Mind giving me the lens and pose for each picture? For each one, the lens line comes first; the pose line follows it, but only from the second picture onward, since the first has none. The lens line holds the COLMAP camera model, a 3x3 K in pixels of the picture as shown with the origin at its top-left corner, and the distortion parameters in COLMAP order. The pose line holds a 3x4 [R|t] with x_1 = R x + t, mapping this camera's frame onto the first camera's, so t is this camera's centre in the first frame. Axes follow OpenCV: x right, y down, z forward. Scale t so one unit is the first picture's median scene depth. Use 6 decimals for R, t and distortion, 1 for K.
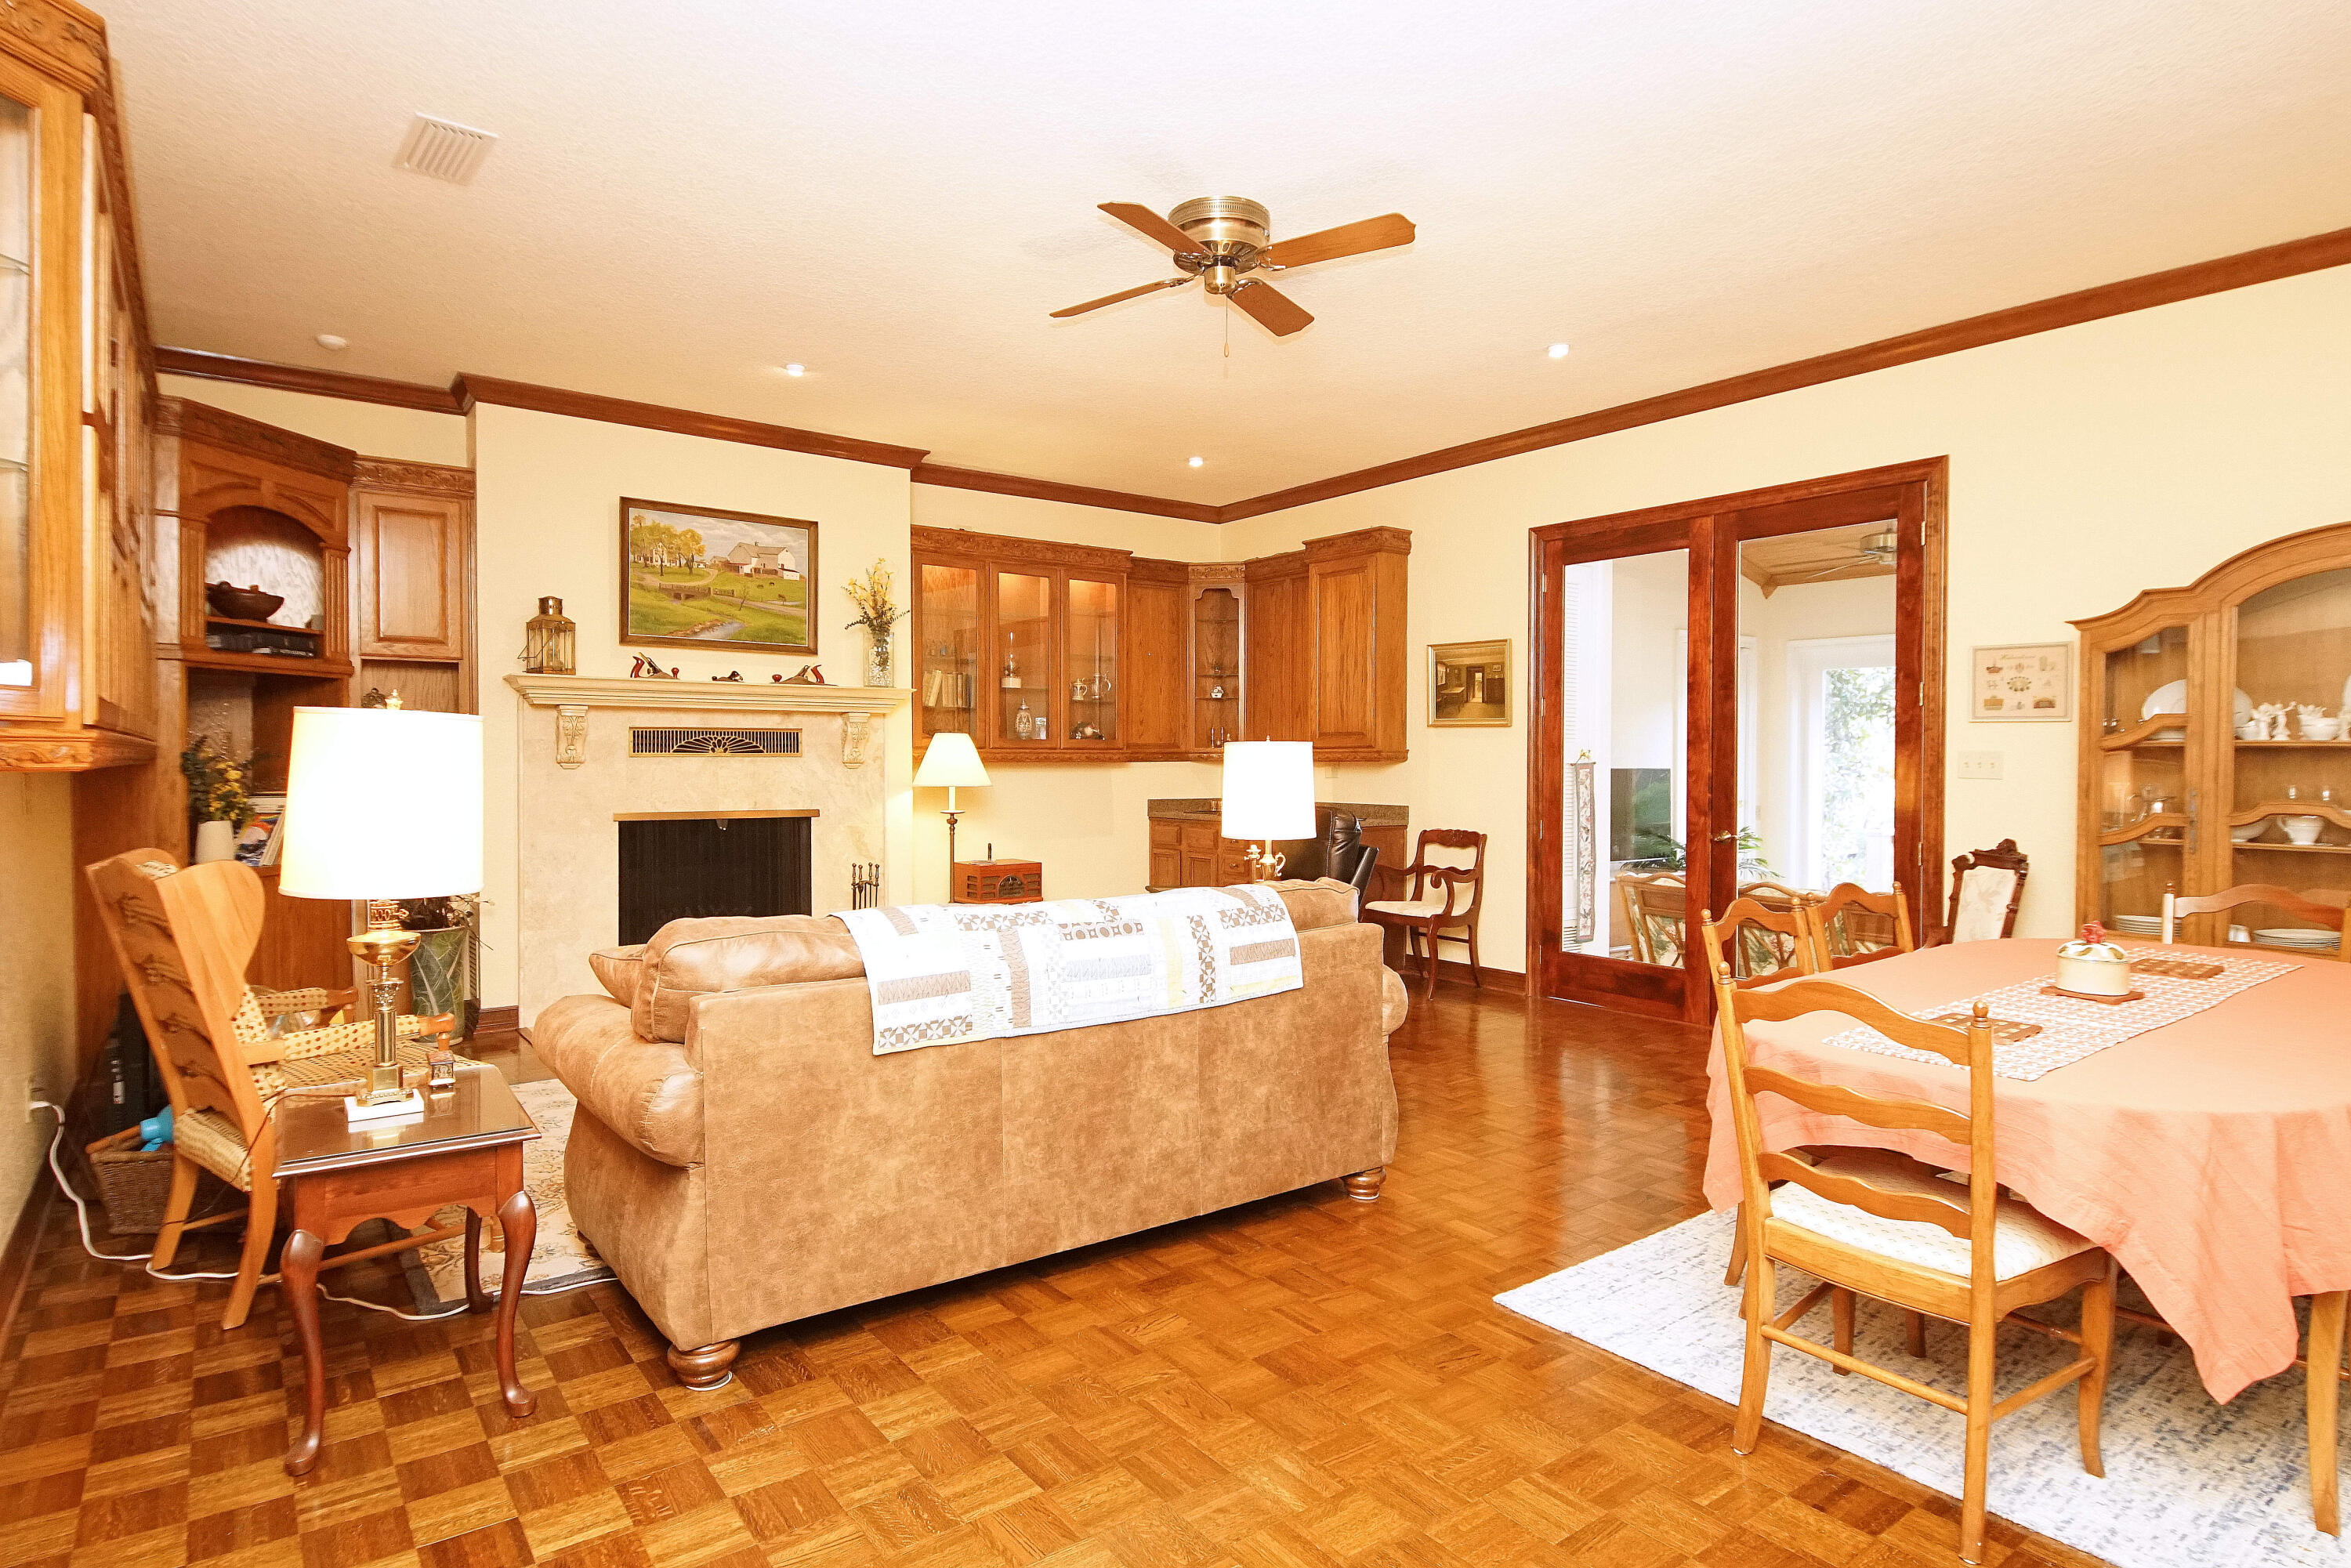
lens RADIAL K [[1259.6, 0, 1142.0], [0, 1259.6, 778.0], [0, 0, 1]] dist [0.056983, -0.042513]
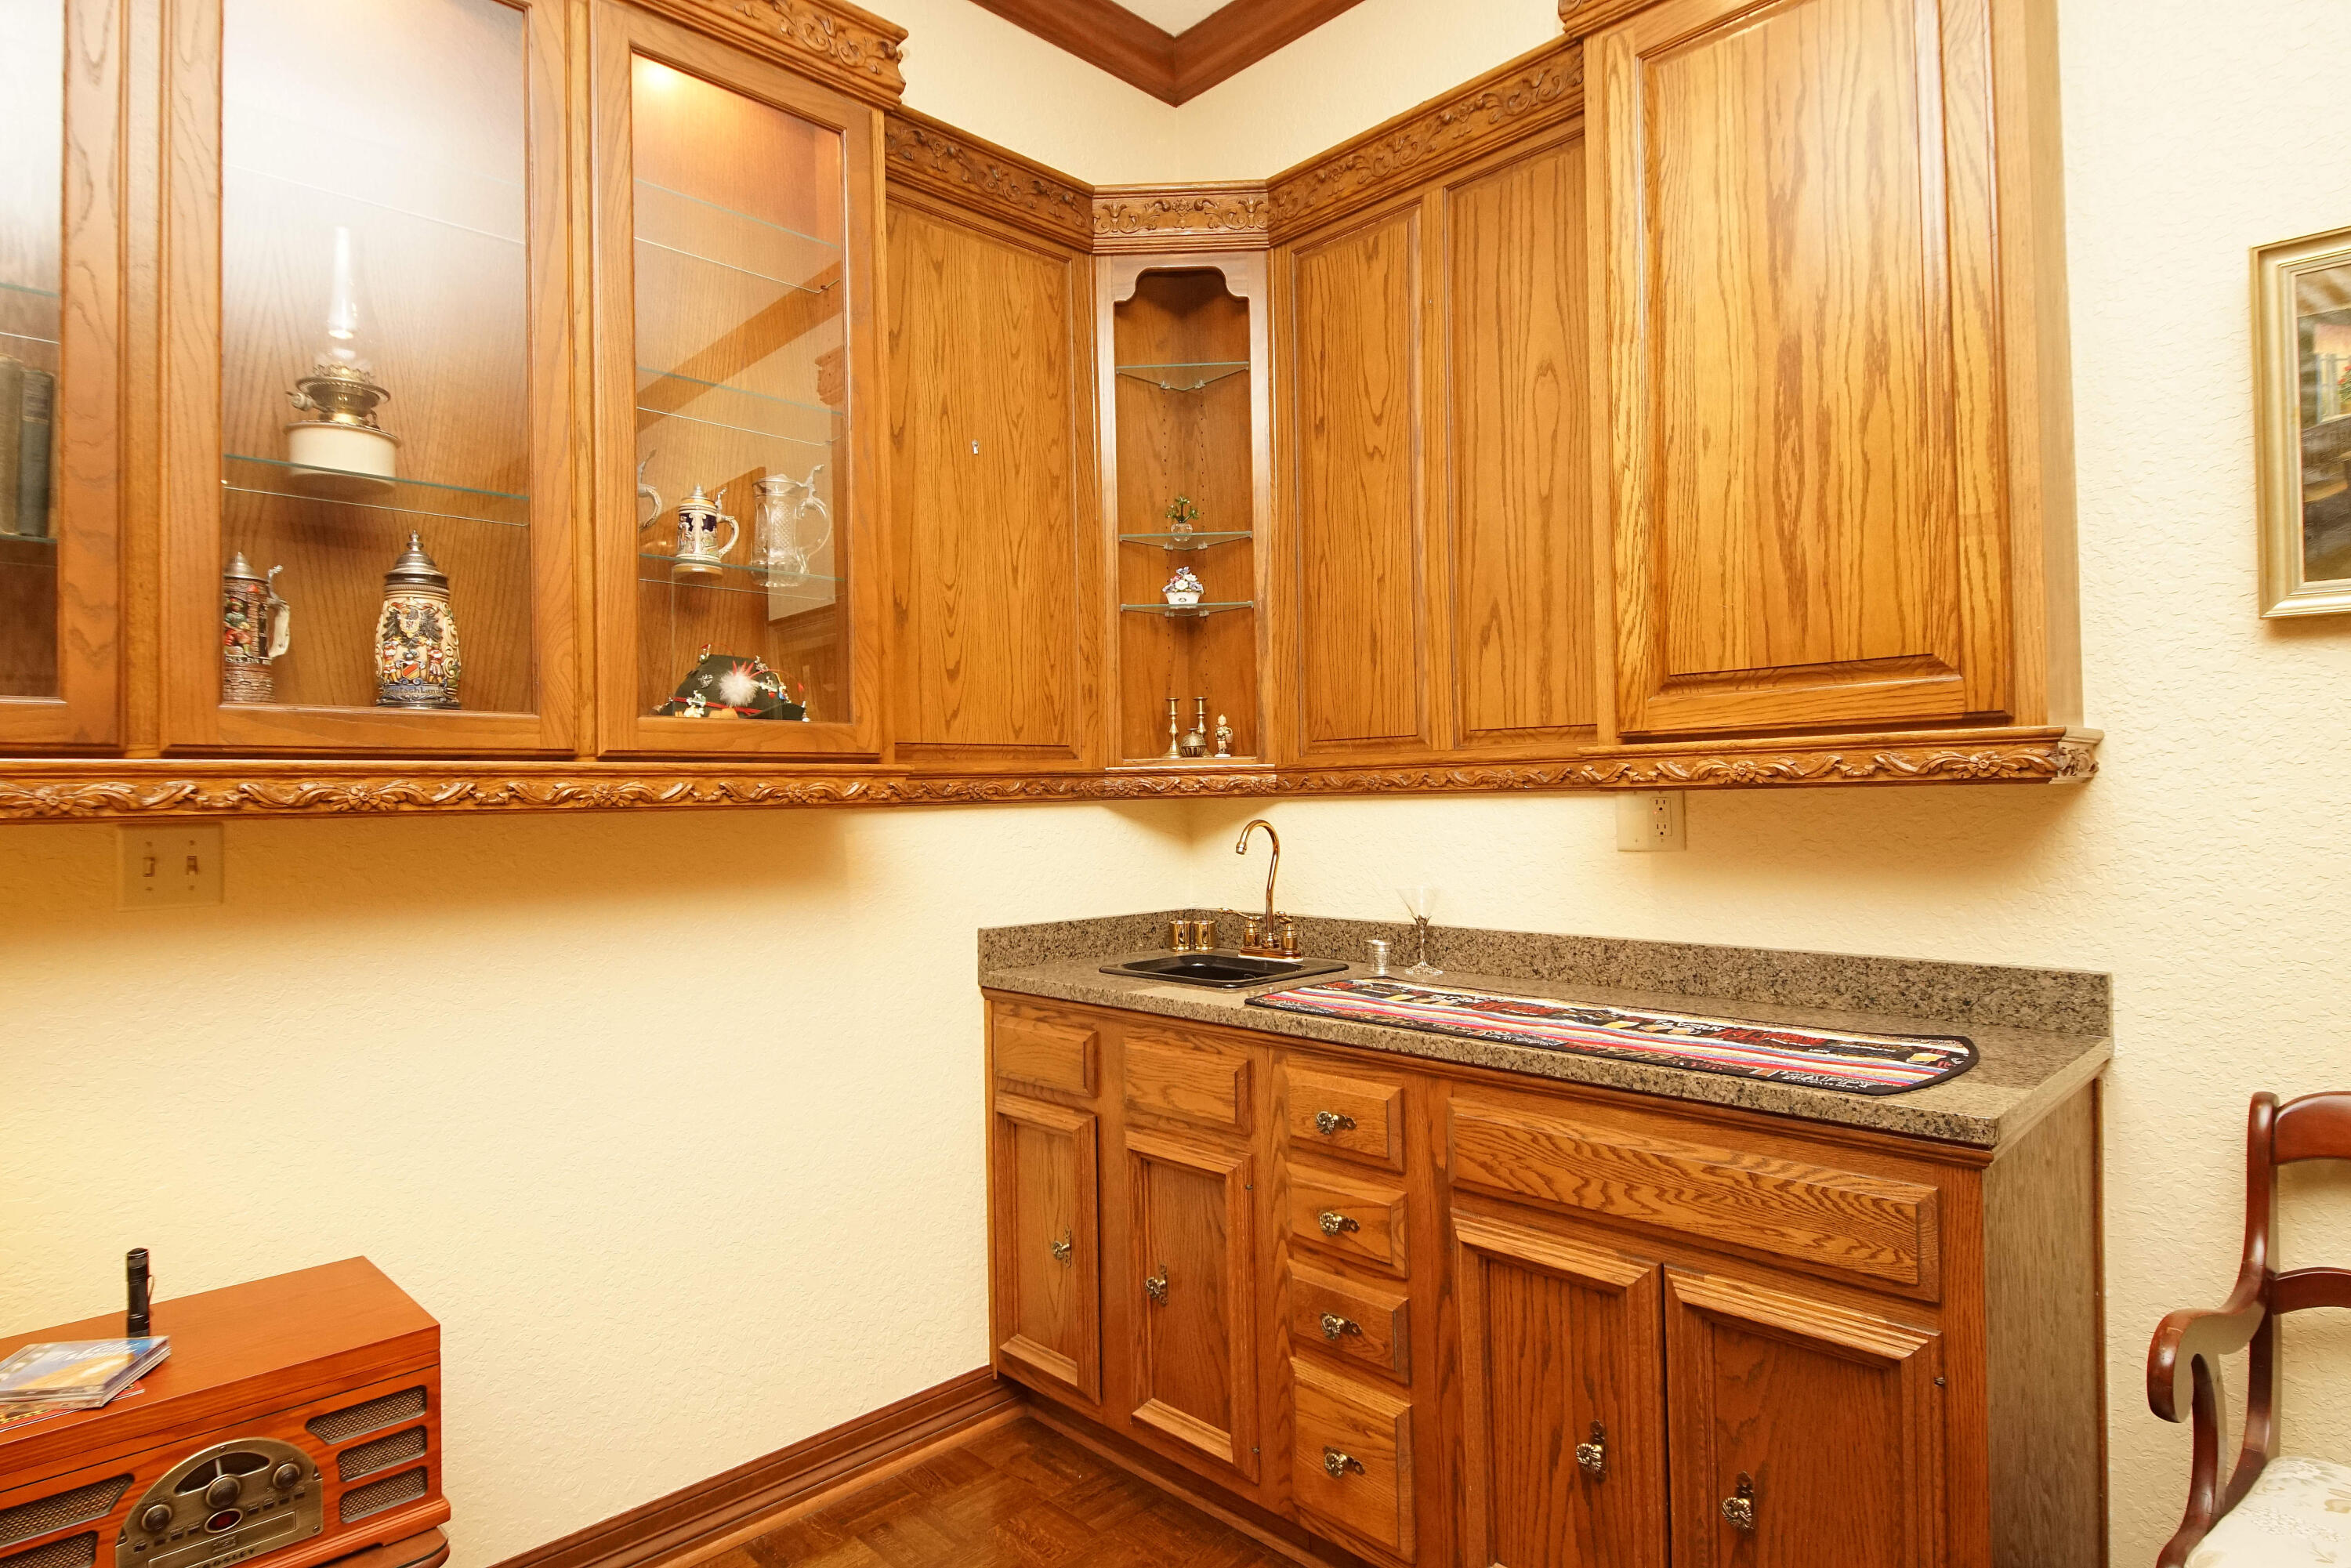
lens RADIAL K [[1259.6, 0, 1142.0], [0, 1259.6, 778.0], [0, 0, 1]] dist [0.056983, -0.042513]
pose [[0.990894, -0.014242, 0.133890, 0.003716], [0.019552, 0.999070, -0.038427, -0.006936], [-0.133219, 0.040695, 0.990251, 0.691681]]
